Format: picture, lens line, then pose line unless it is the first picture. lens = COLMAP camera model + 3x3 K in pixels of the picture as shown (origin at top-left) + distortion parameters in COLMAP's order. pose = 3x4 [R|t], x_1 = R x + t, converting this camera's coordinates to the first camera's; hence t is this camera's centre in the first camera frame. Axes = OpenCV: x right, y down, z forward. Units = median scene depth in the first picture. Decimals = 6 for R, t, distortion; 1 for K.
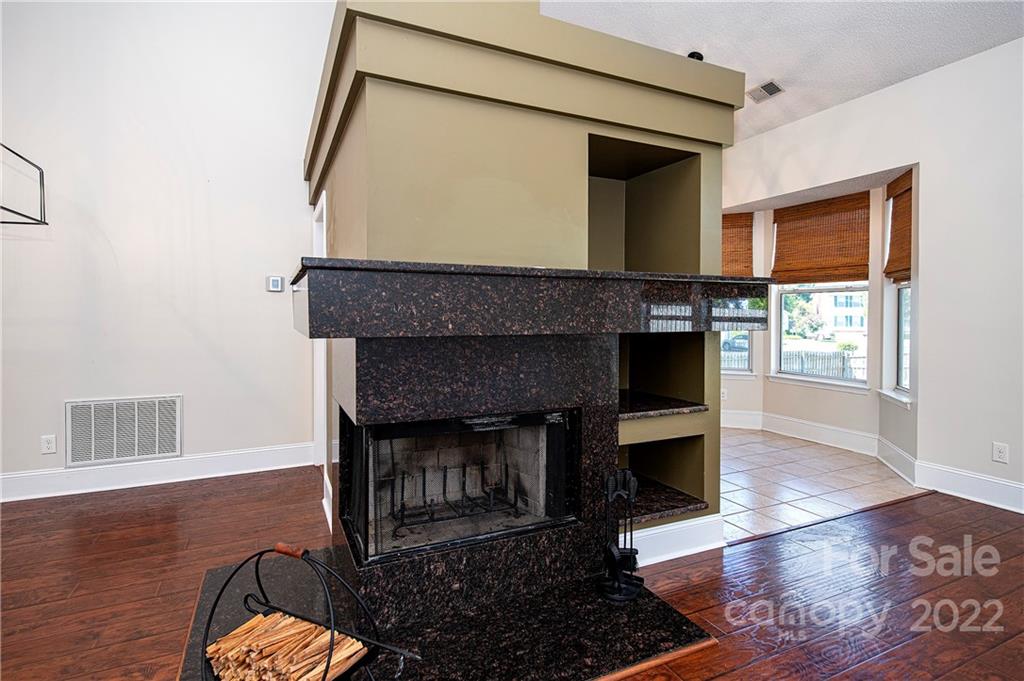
lens RADIAL K [[517.2, 0, 512.6], [0, 517.2, 320.0], [0, 0, 1]] dist [0.003212, -0.000102]
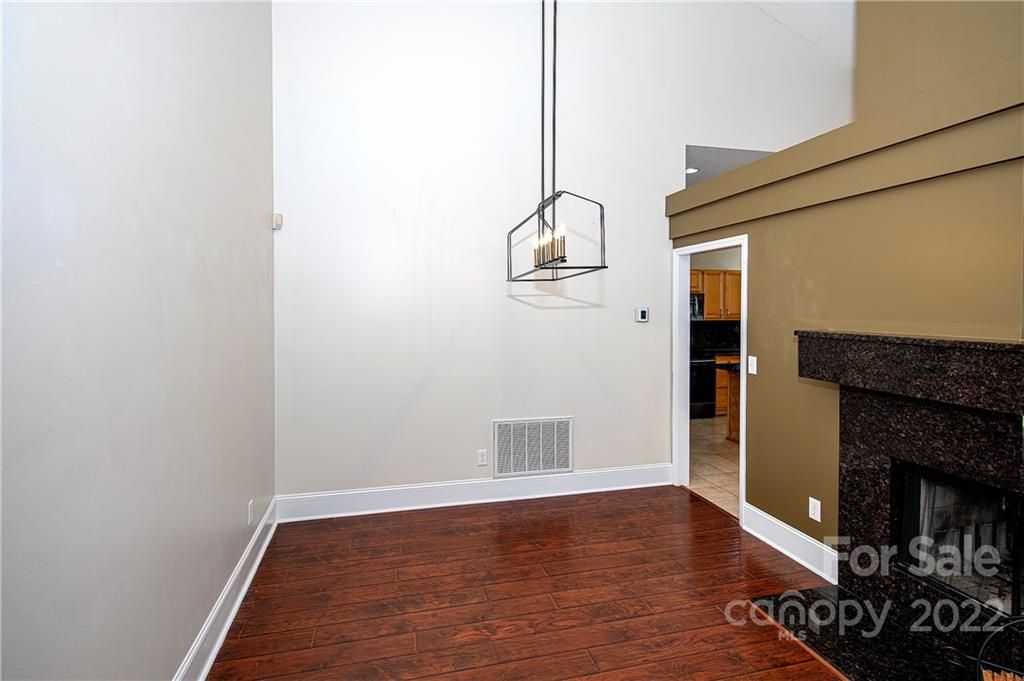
lens RADIAL K [[517.2, 0, 509.3], [0, 517.2, 312.8], [0, 0, 1]] dist [0.003212, -0.000102]
pose [[0.979436, 0.002762, -0.201734, -0.485192], [-0.002767, 0.999996, 0.000257, -0.068911], [0.201734, 0.000307, 0.979440, -0.101542]]
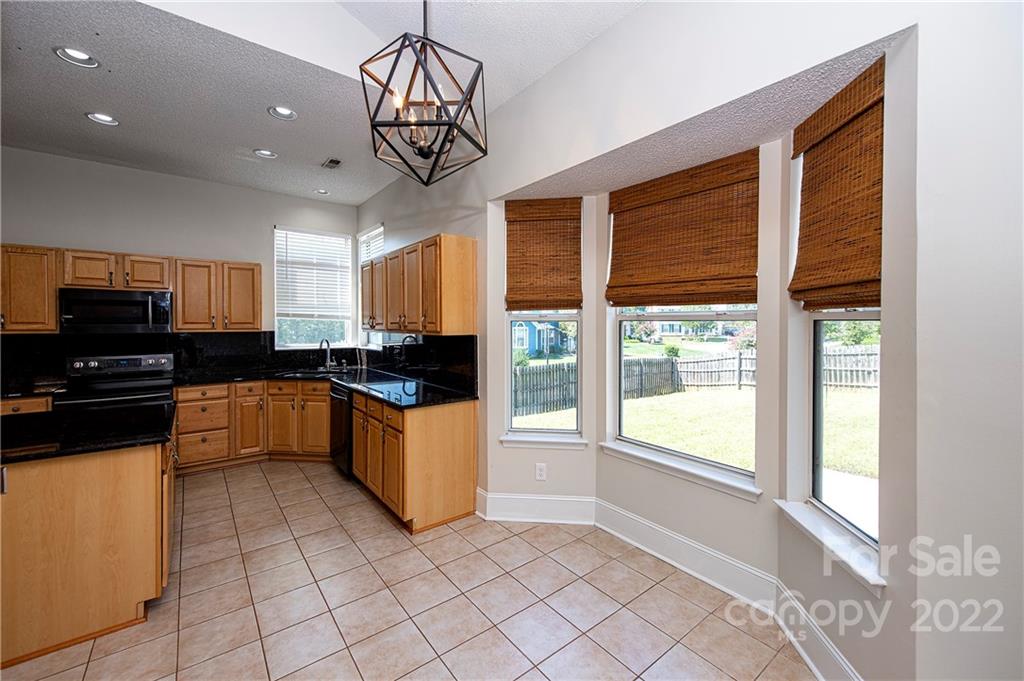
lens RADIAL K [[409.5, 0, 520.9], [0, 409.5, 323.7], [0, 0, 1]] dist [0.003924, -0.000270]
pose [[0.973882, -0.002532, 0.227041, 0.347030], [0.004002, 0.999974, -0.006014, -0.055443], [-0.227019, 0.006765, 0.973867, 0.651654]]
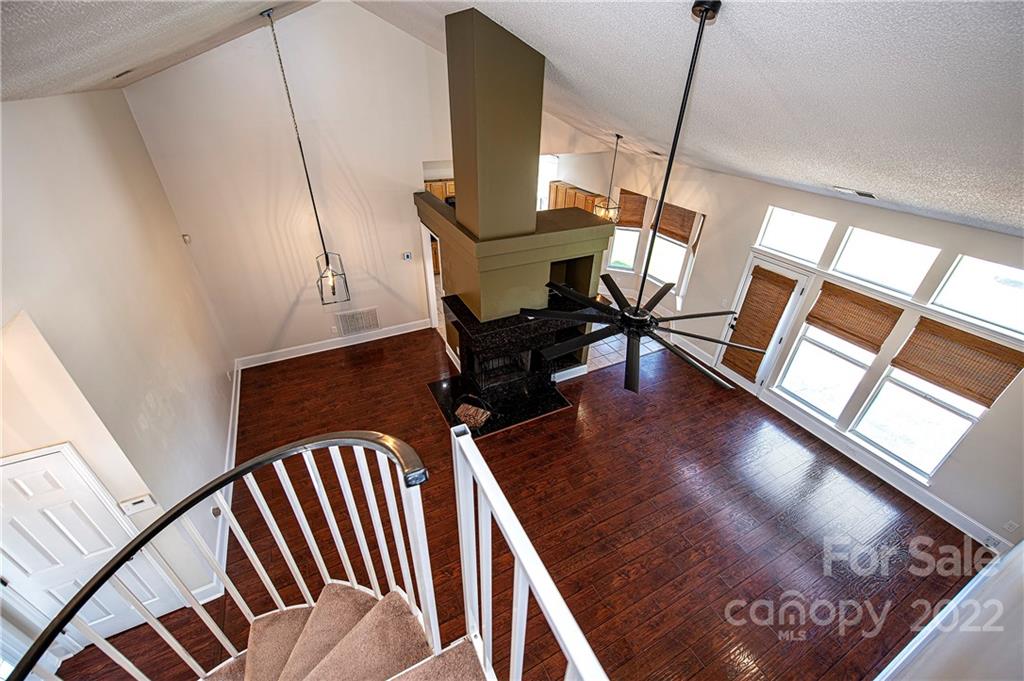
lens RADIAL K [[409.5, 0, 515.8], [0, 409.5, 337.5], [0, 0, 1]] dist [0.003924, -0.000270]
pose [[0.999198, 0.003532, 0.039883, -0.071944], [-0.023525, 0.857819, 0.513414, -0.628827], [-0.032399, -0.513940, 0.857214, -0.618112]]
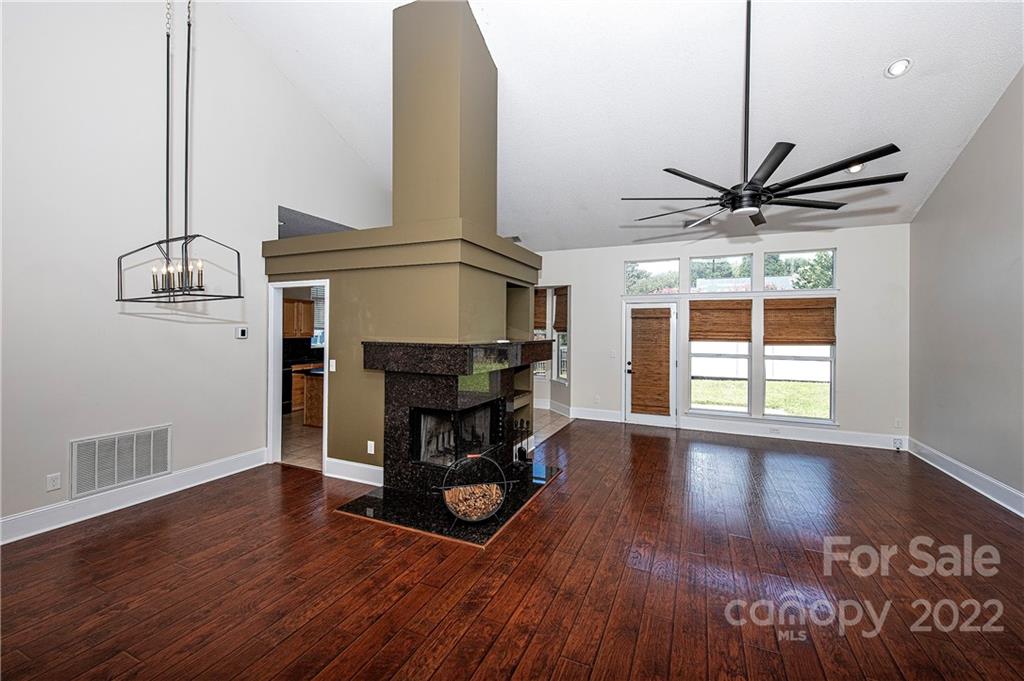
lens RADIAL K [[409.5, 0, 519.3], [0, 409.5, 327.6], [0, 0, 1]] dist [0.003924, -0.000270]
pose [[0.756106, 0.010175, 0.654370, -0.579727], [-0.000744, 0.999892, -0.014689, -0.064476], [-0.654449, 0.010620, 0.756031, -0.264745]]
